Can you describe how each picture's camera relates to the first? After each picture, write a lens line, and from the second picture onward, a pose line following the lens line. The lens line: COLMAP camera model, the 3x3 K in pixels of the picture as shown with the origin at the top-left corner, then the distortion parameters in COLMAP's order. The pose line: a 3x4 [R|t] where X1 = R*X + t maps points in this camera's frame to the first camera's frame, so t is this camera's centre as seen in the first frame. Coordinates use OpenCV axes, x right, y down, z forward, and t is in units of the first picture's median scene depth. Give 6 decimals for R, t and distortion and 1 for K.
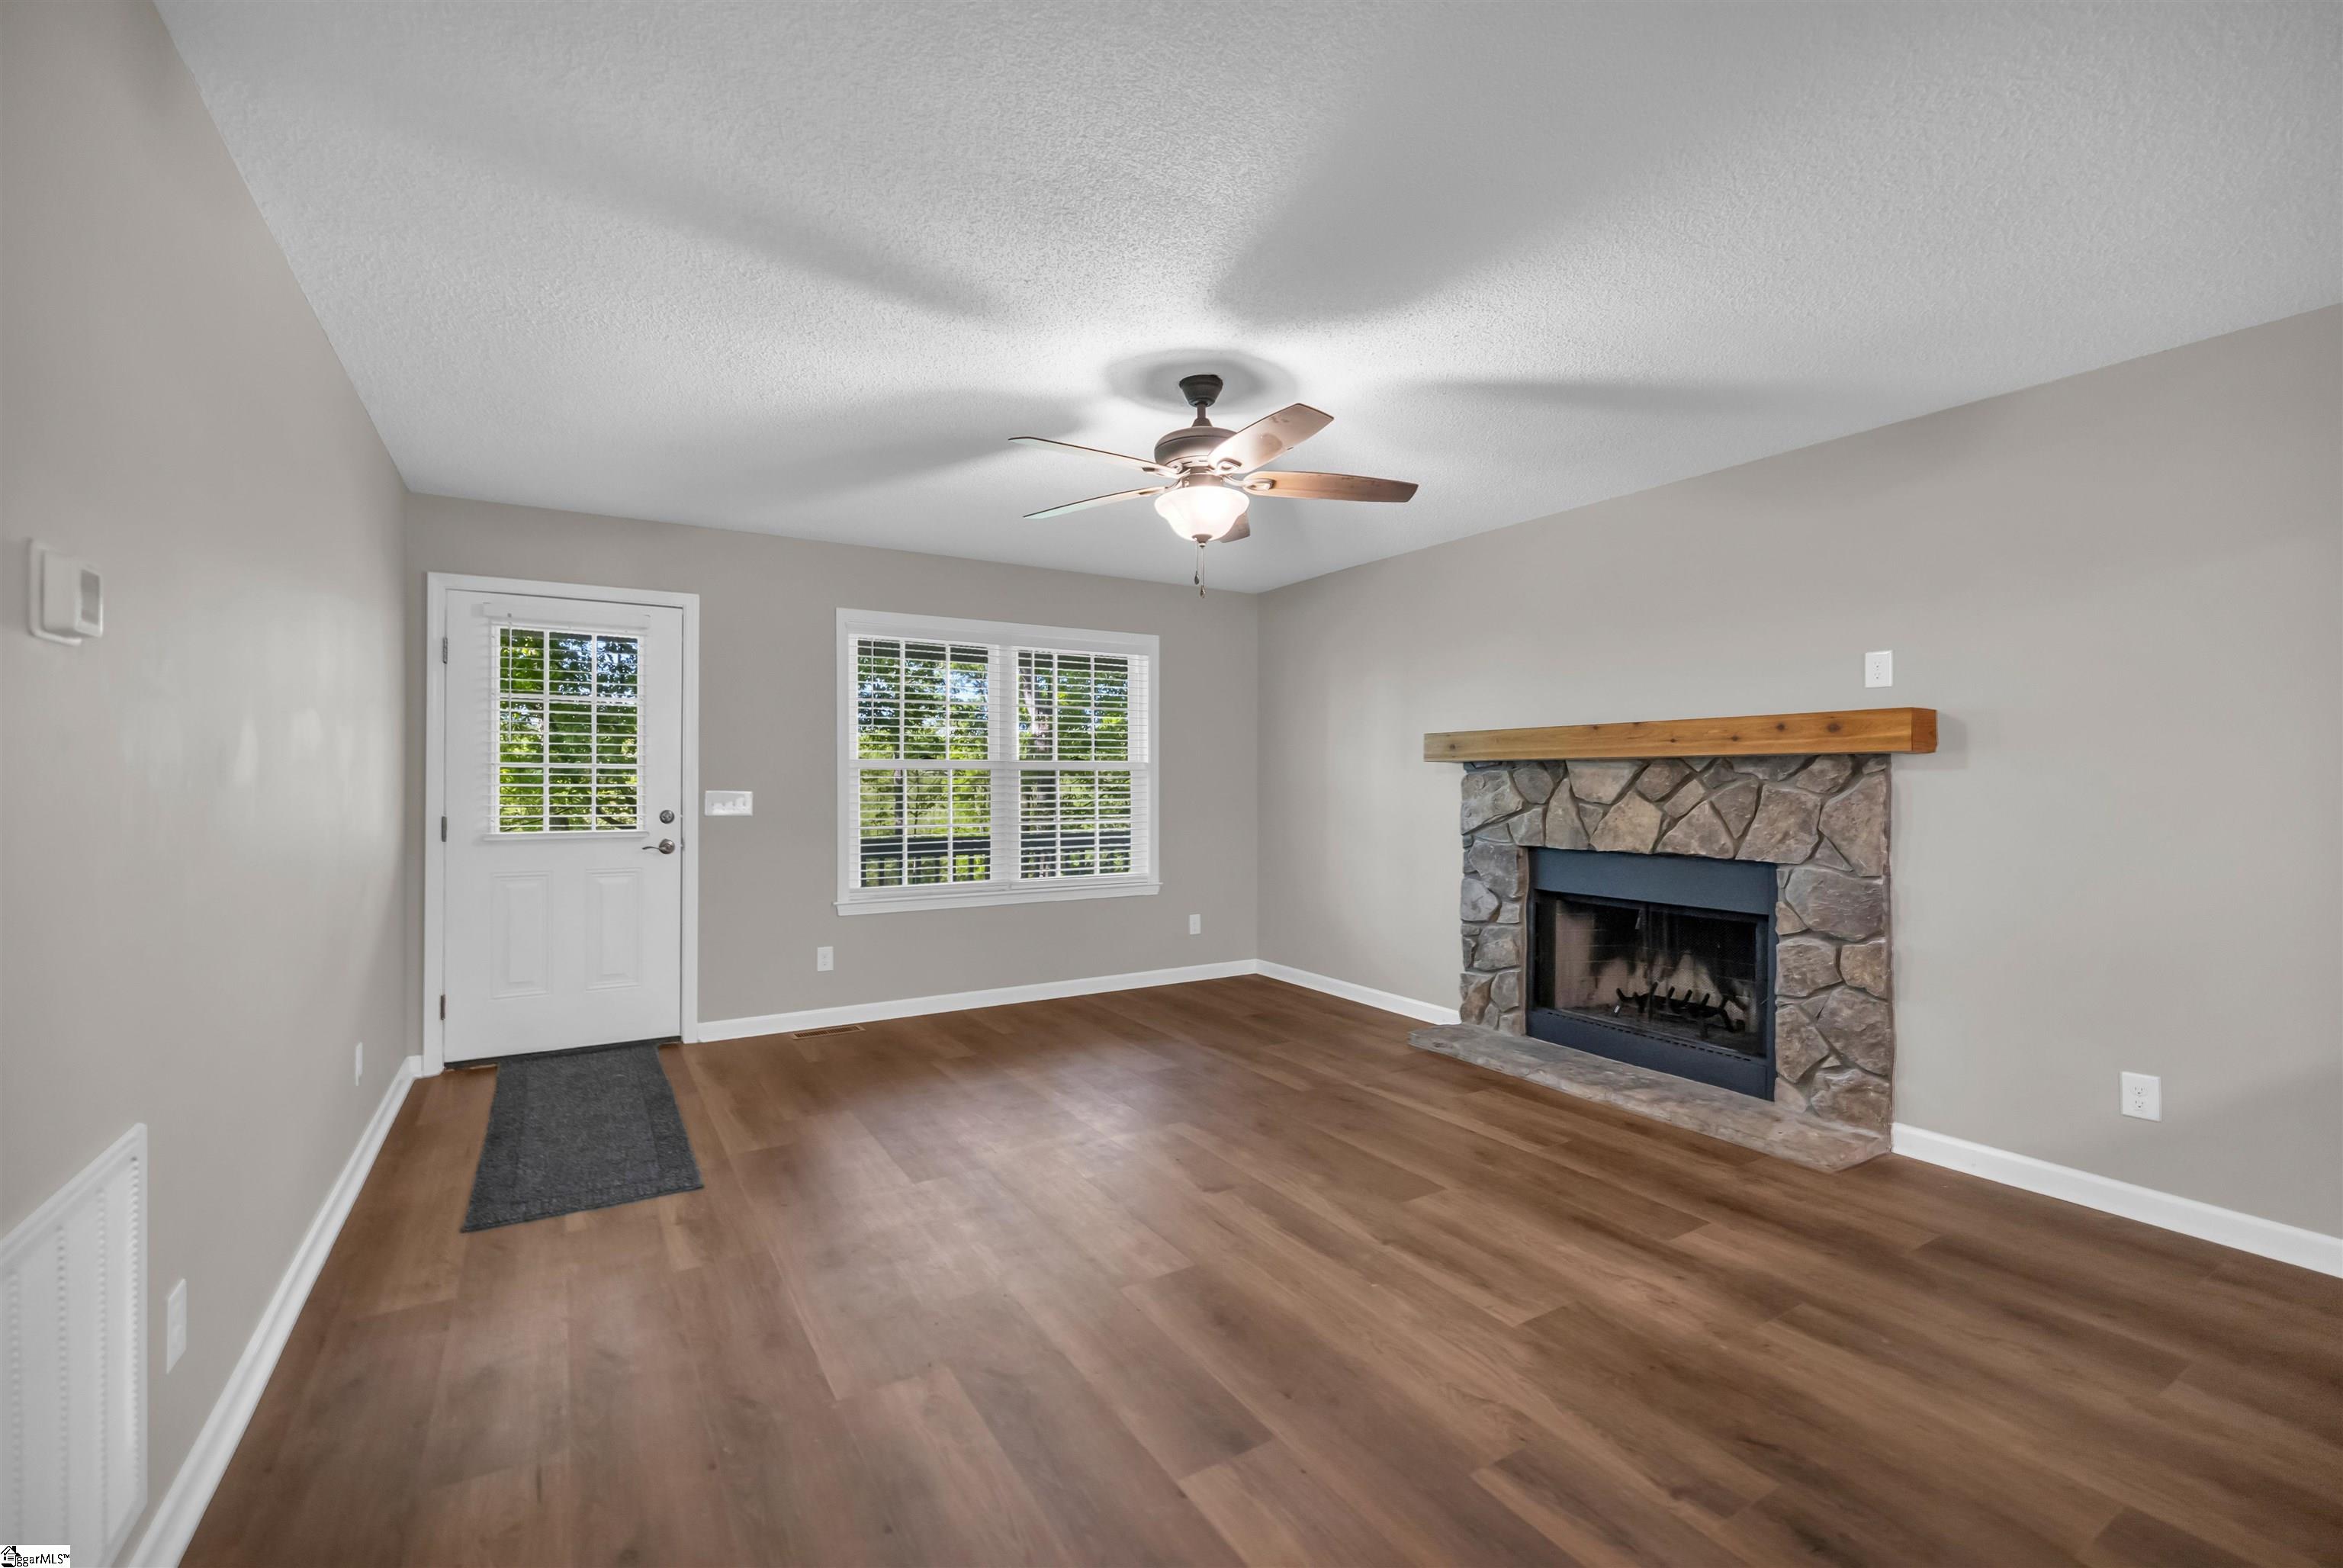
lens RADIAL K [[993.9, 0, 1162.3], [0, 993.9, 773.4], [0, 0, 1]] dist [0.002055, 0.000567]
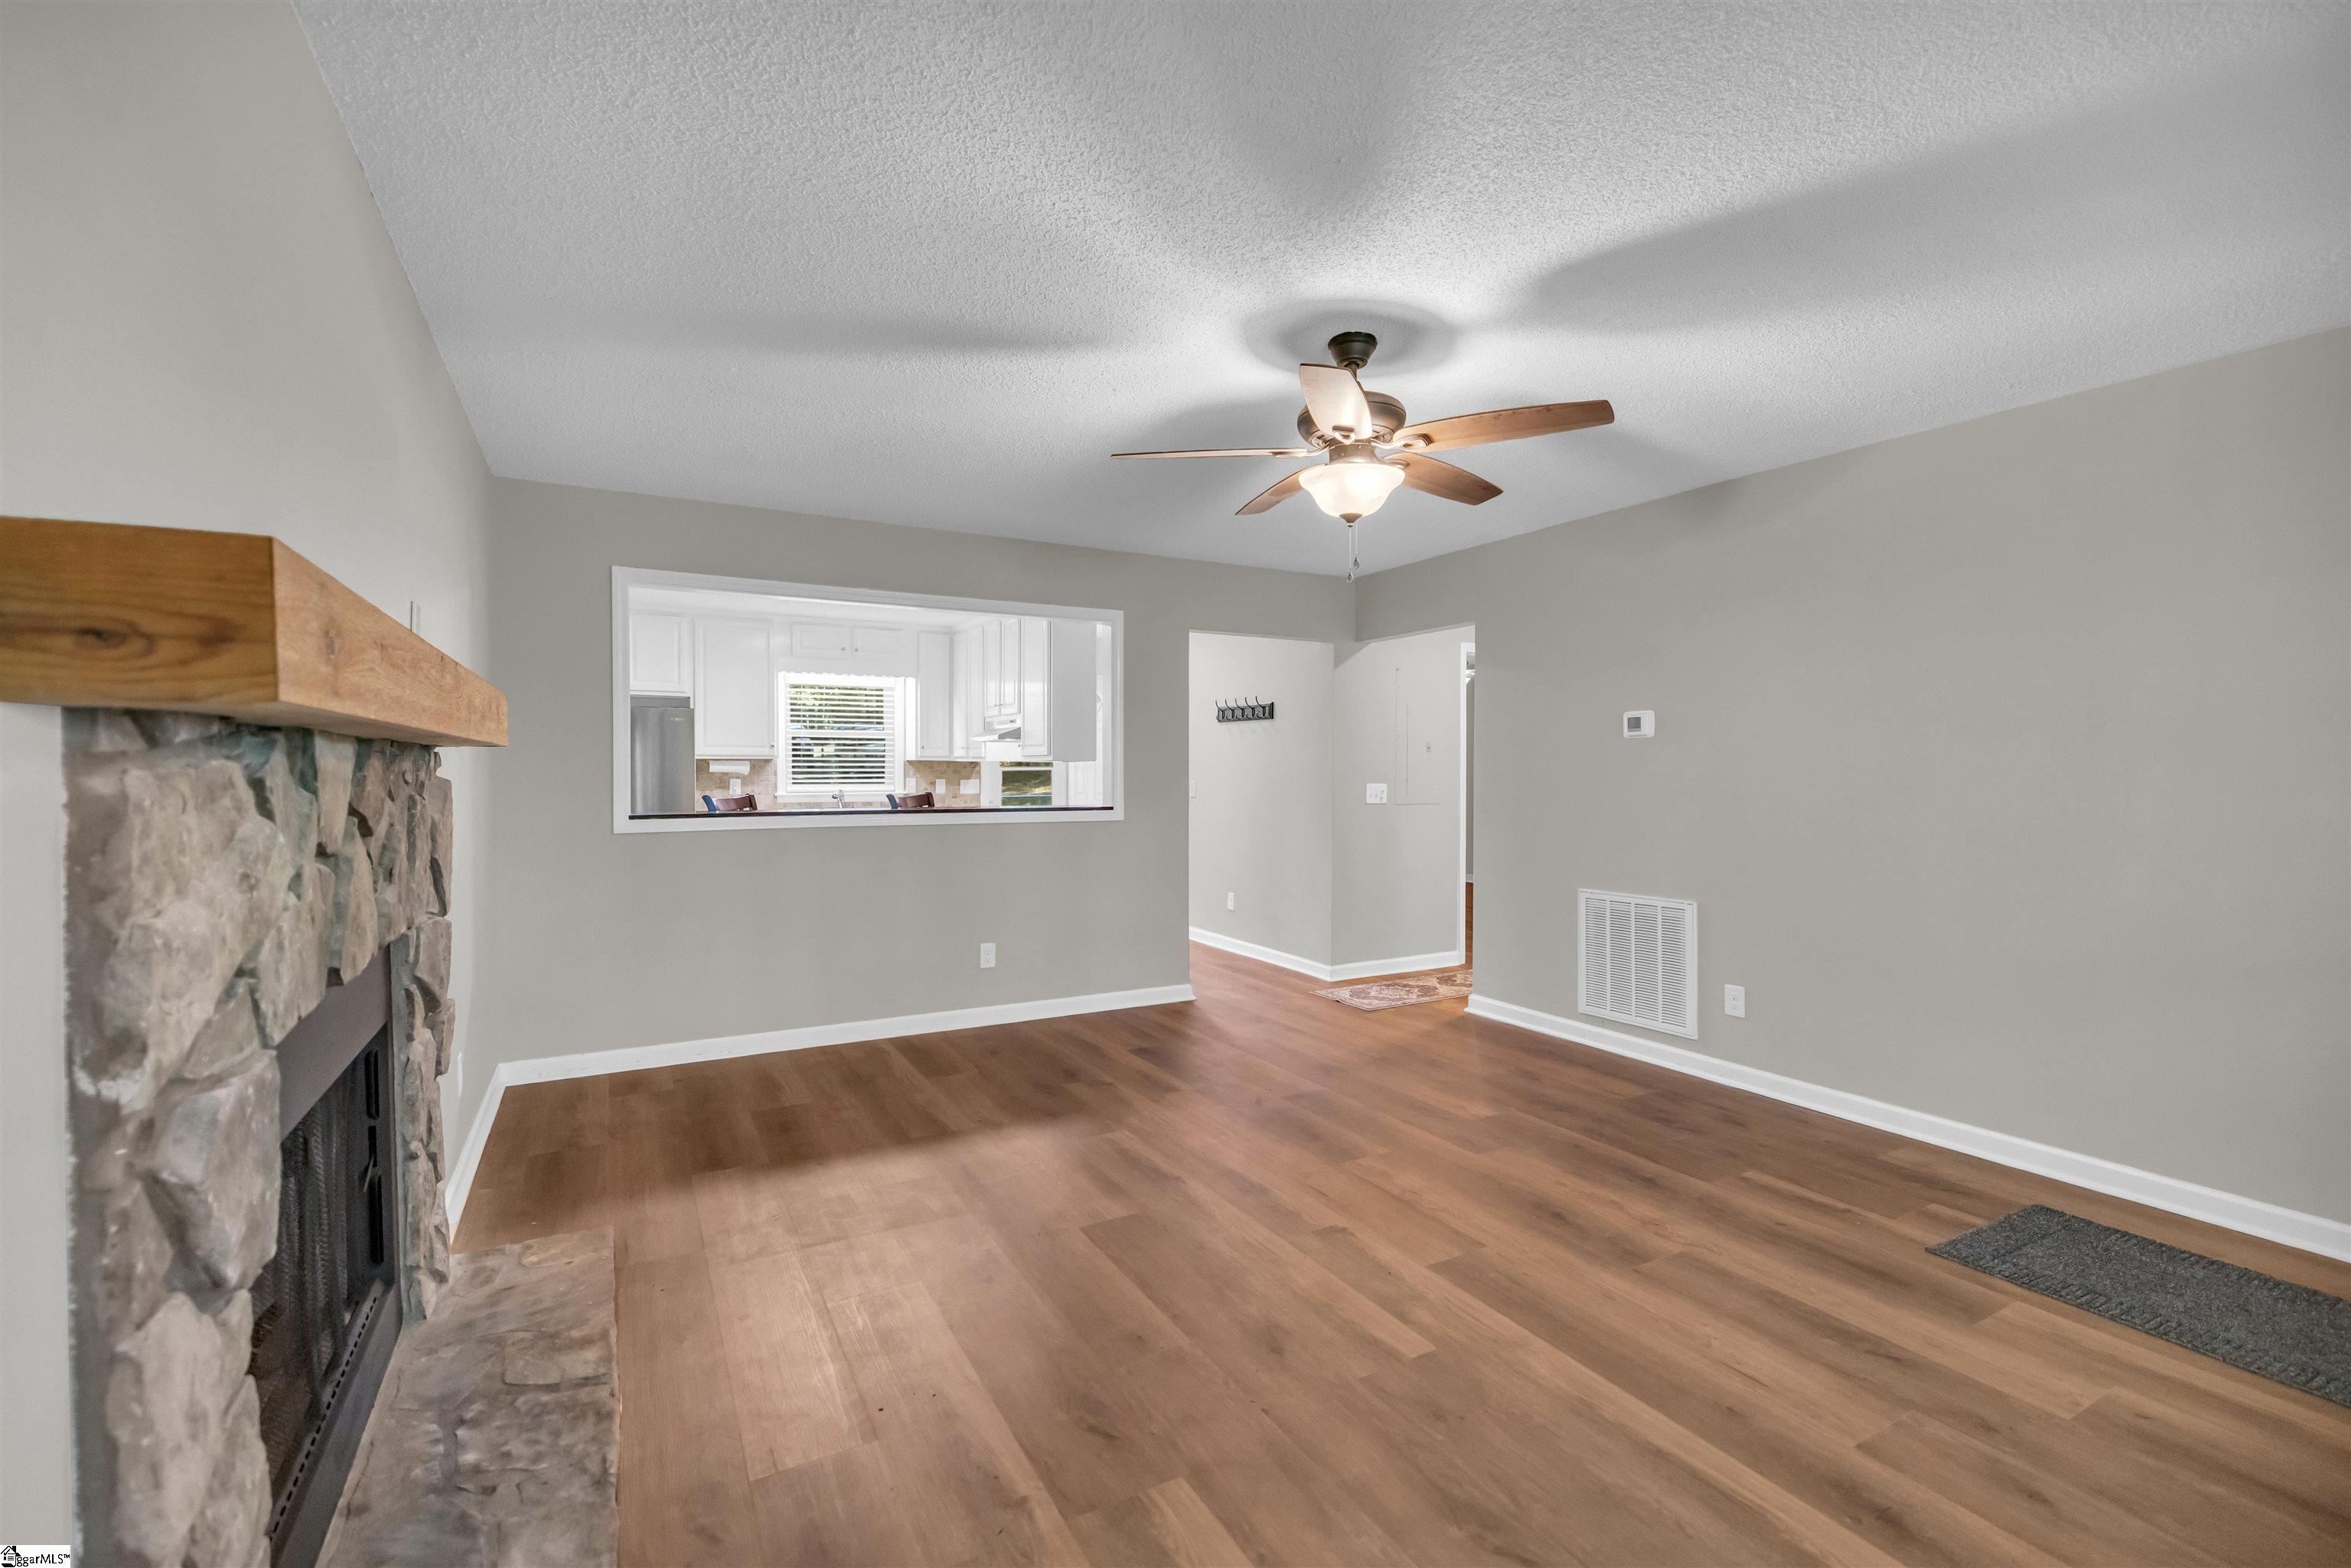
lens RADIAL K [[997.3, 0, 1159.8], [0, 997.3, 778.0], [0, 0, 1]] dist [0.002055, 0.000567]
pose [[-0.999130, -0.003407, 0.041572, 0.136774], [-0.003319, 0.999992, 0.002194, 0.000797], [-0.041579, 0.002054, -0.999133, 1.493678]]
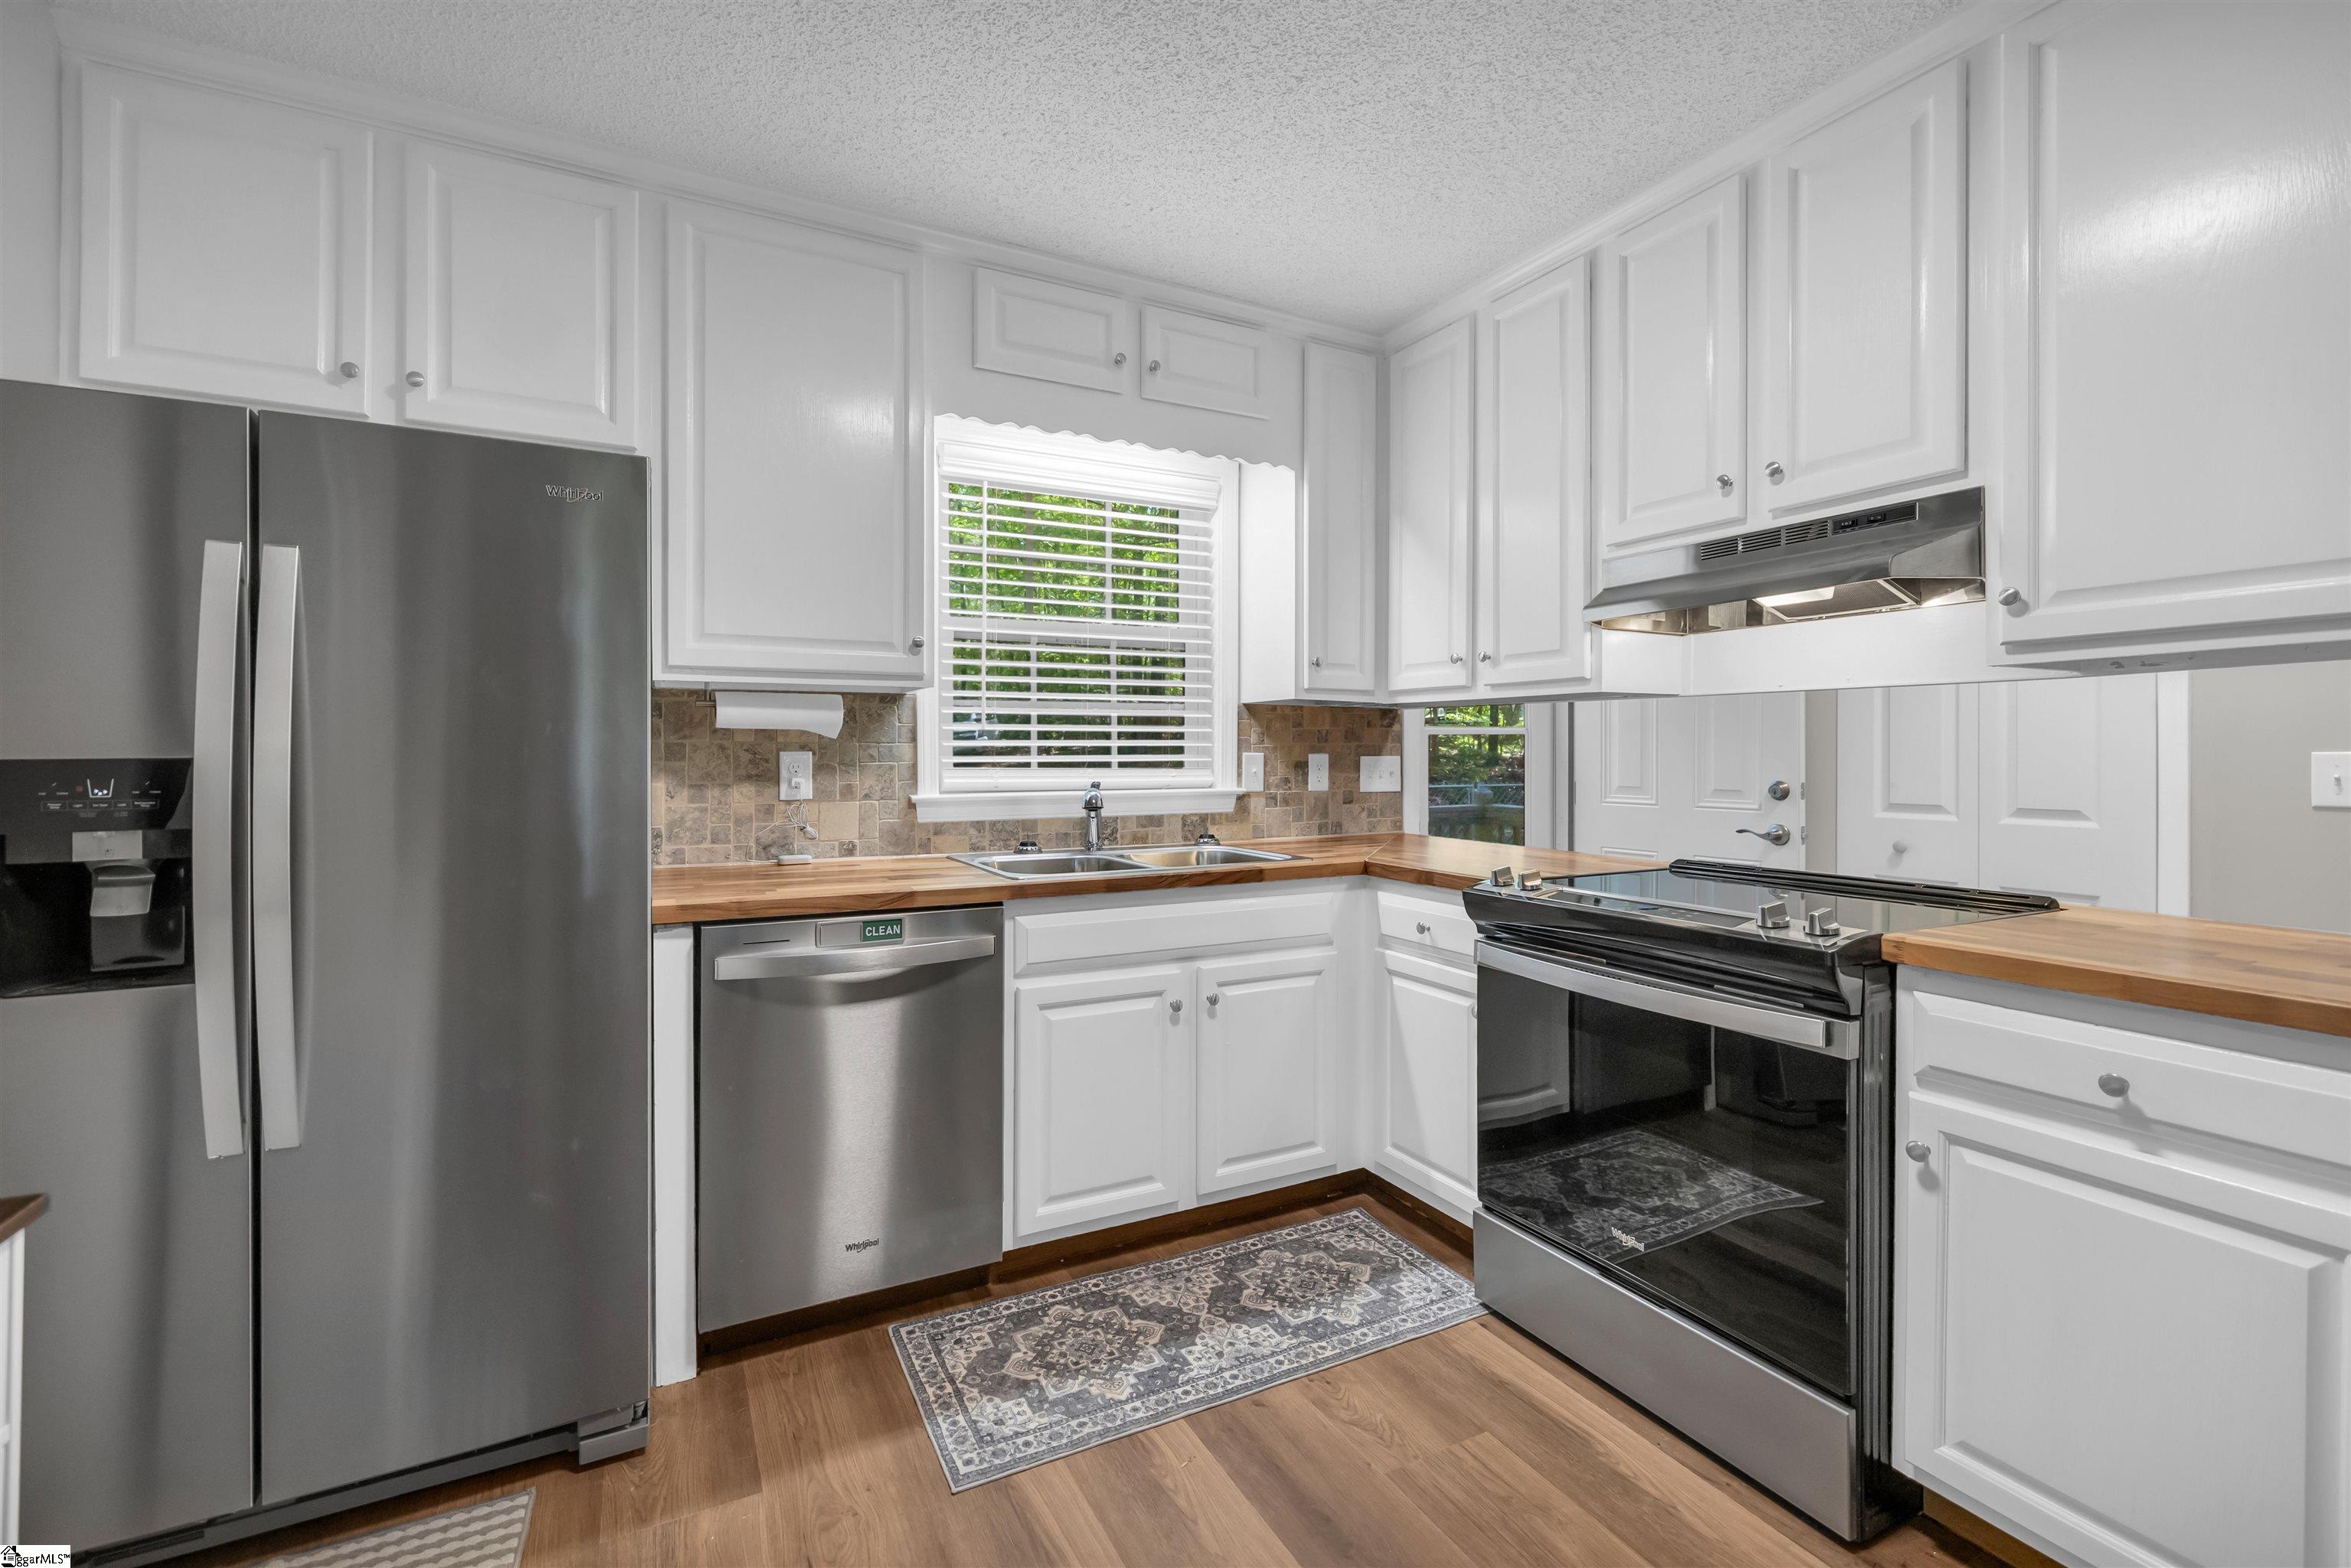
lens RADIAL K [[1018.4, 0, 1181.5], [0, 1018.4, 743.3], [0, 0, 1]] dist [0.001168, 0.000041]
pose [[-0.998674, -0.001746, 0.051449, 0.785386], [-0.002646, 0.999845, -0.017423, 0.015625], [-0.051410, -0.017536, -0.998524, 0.182445]]
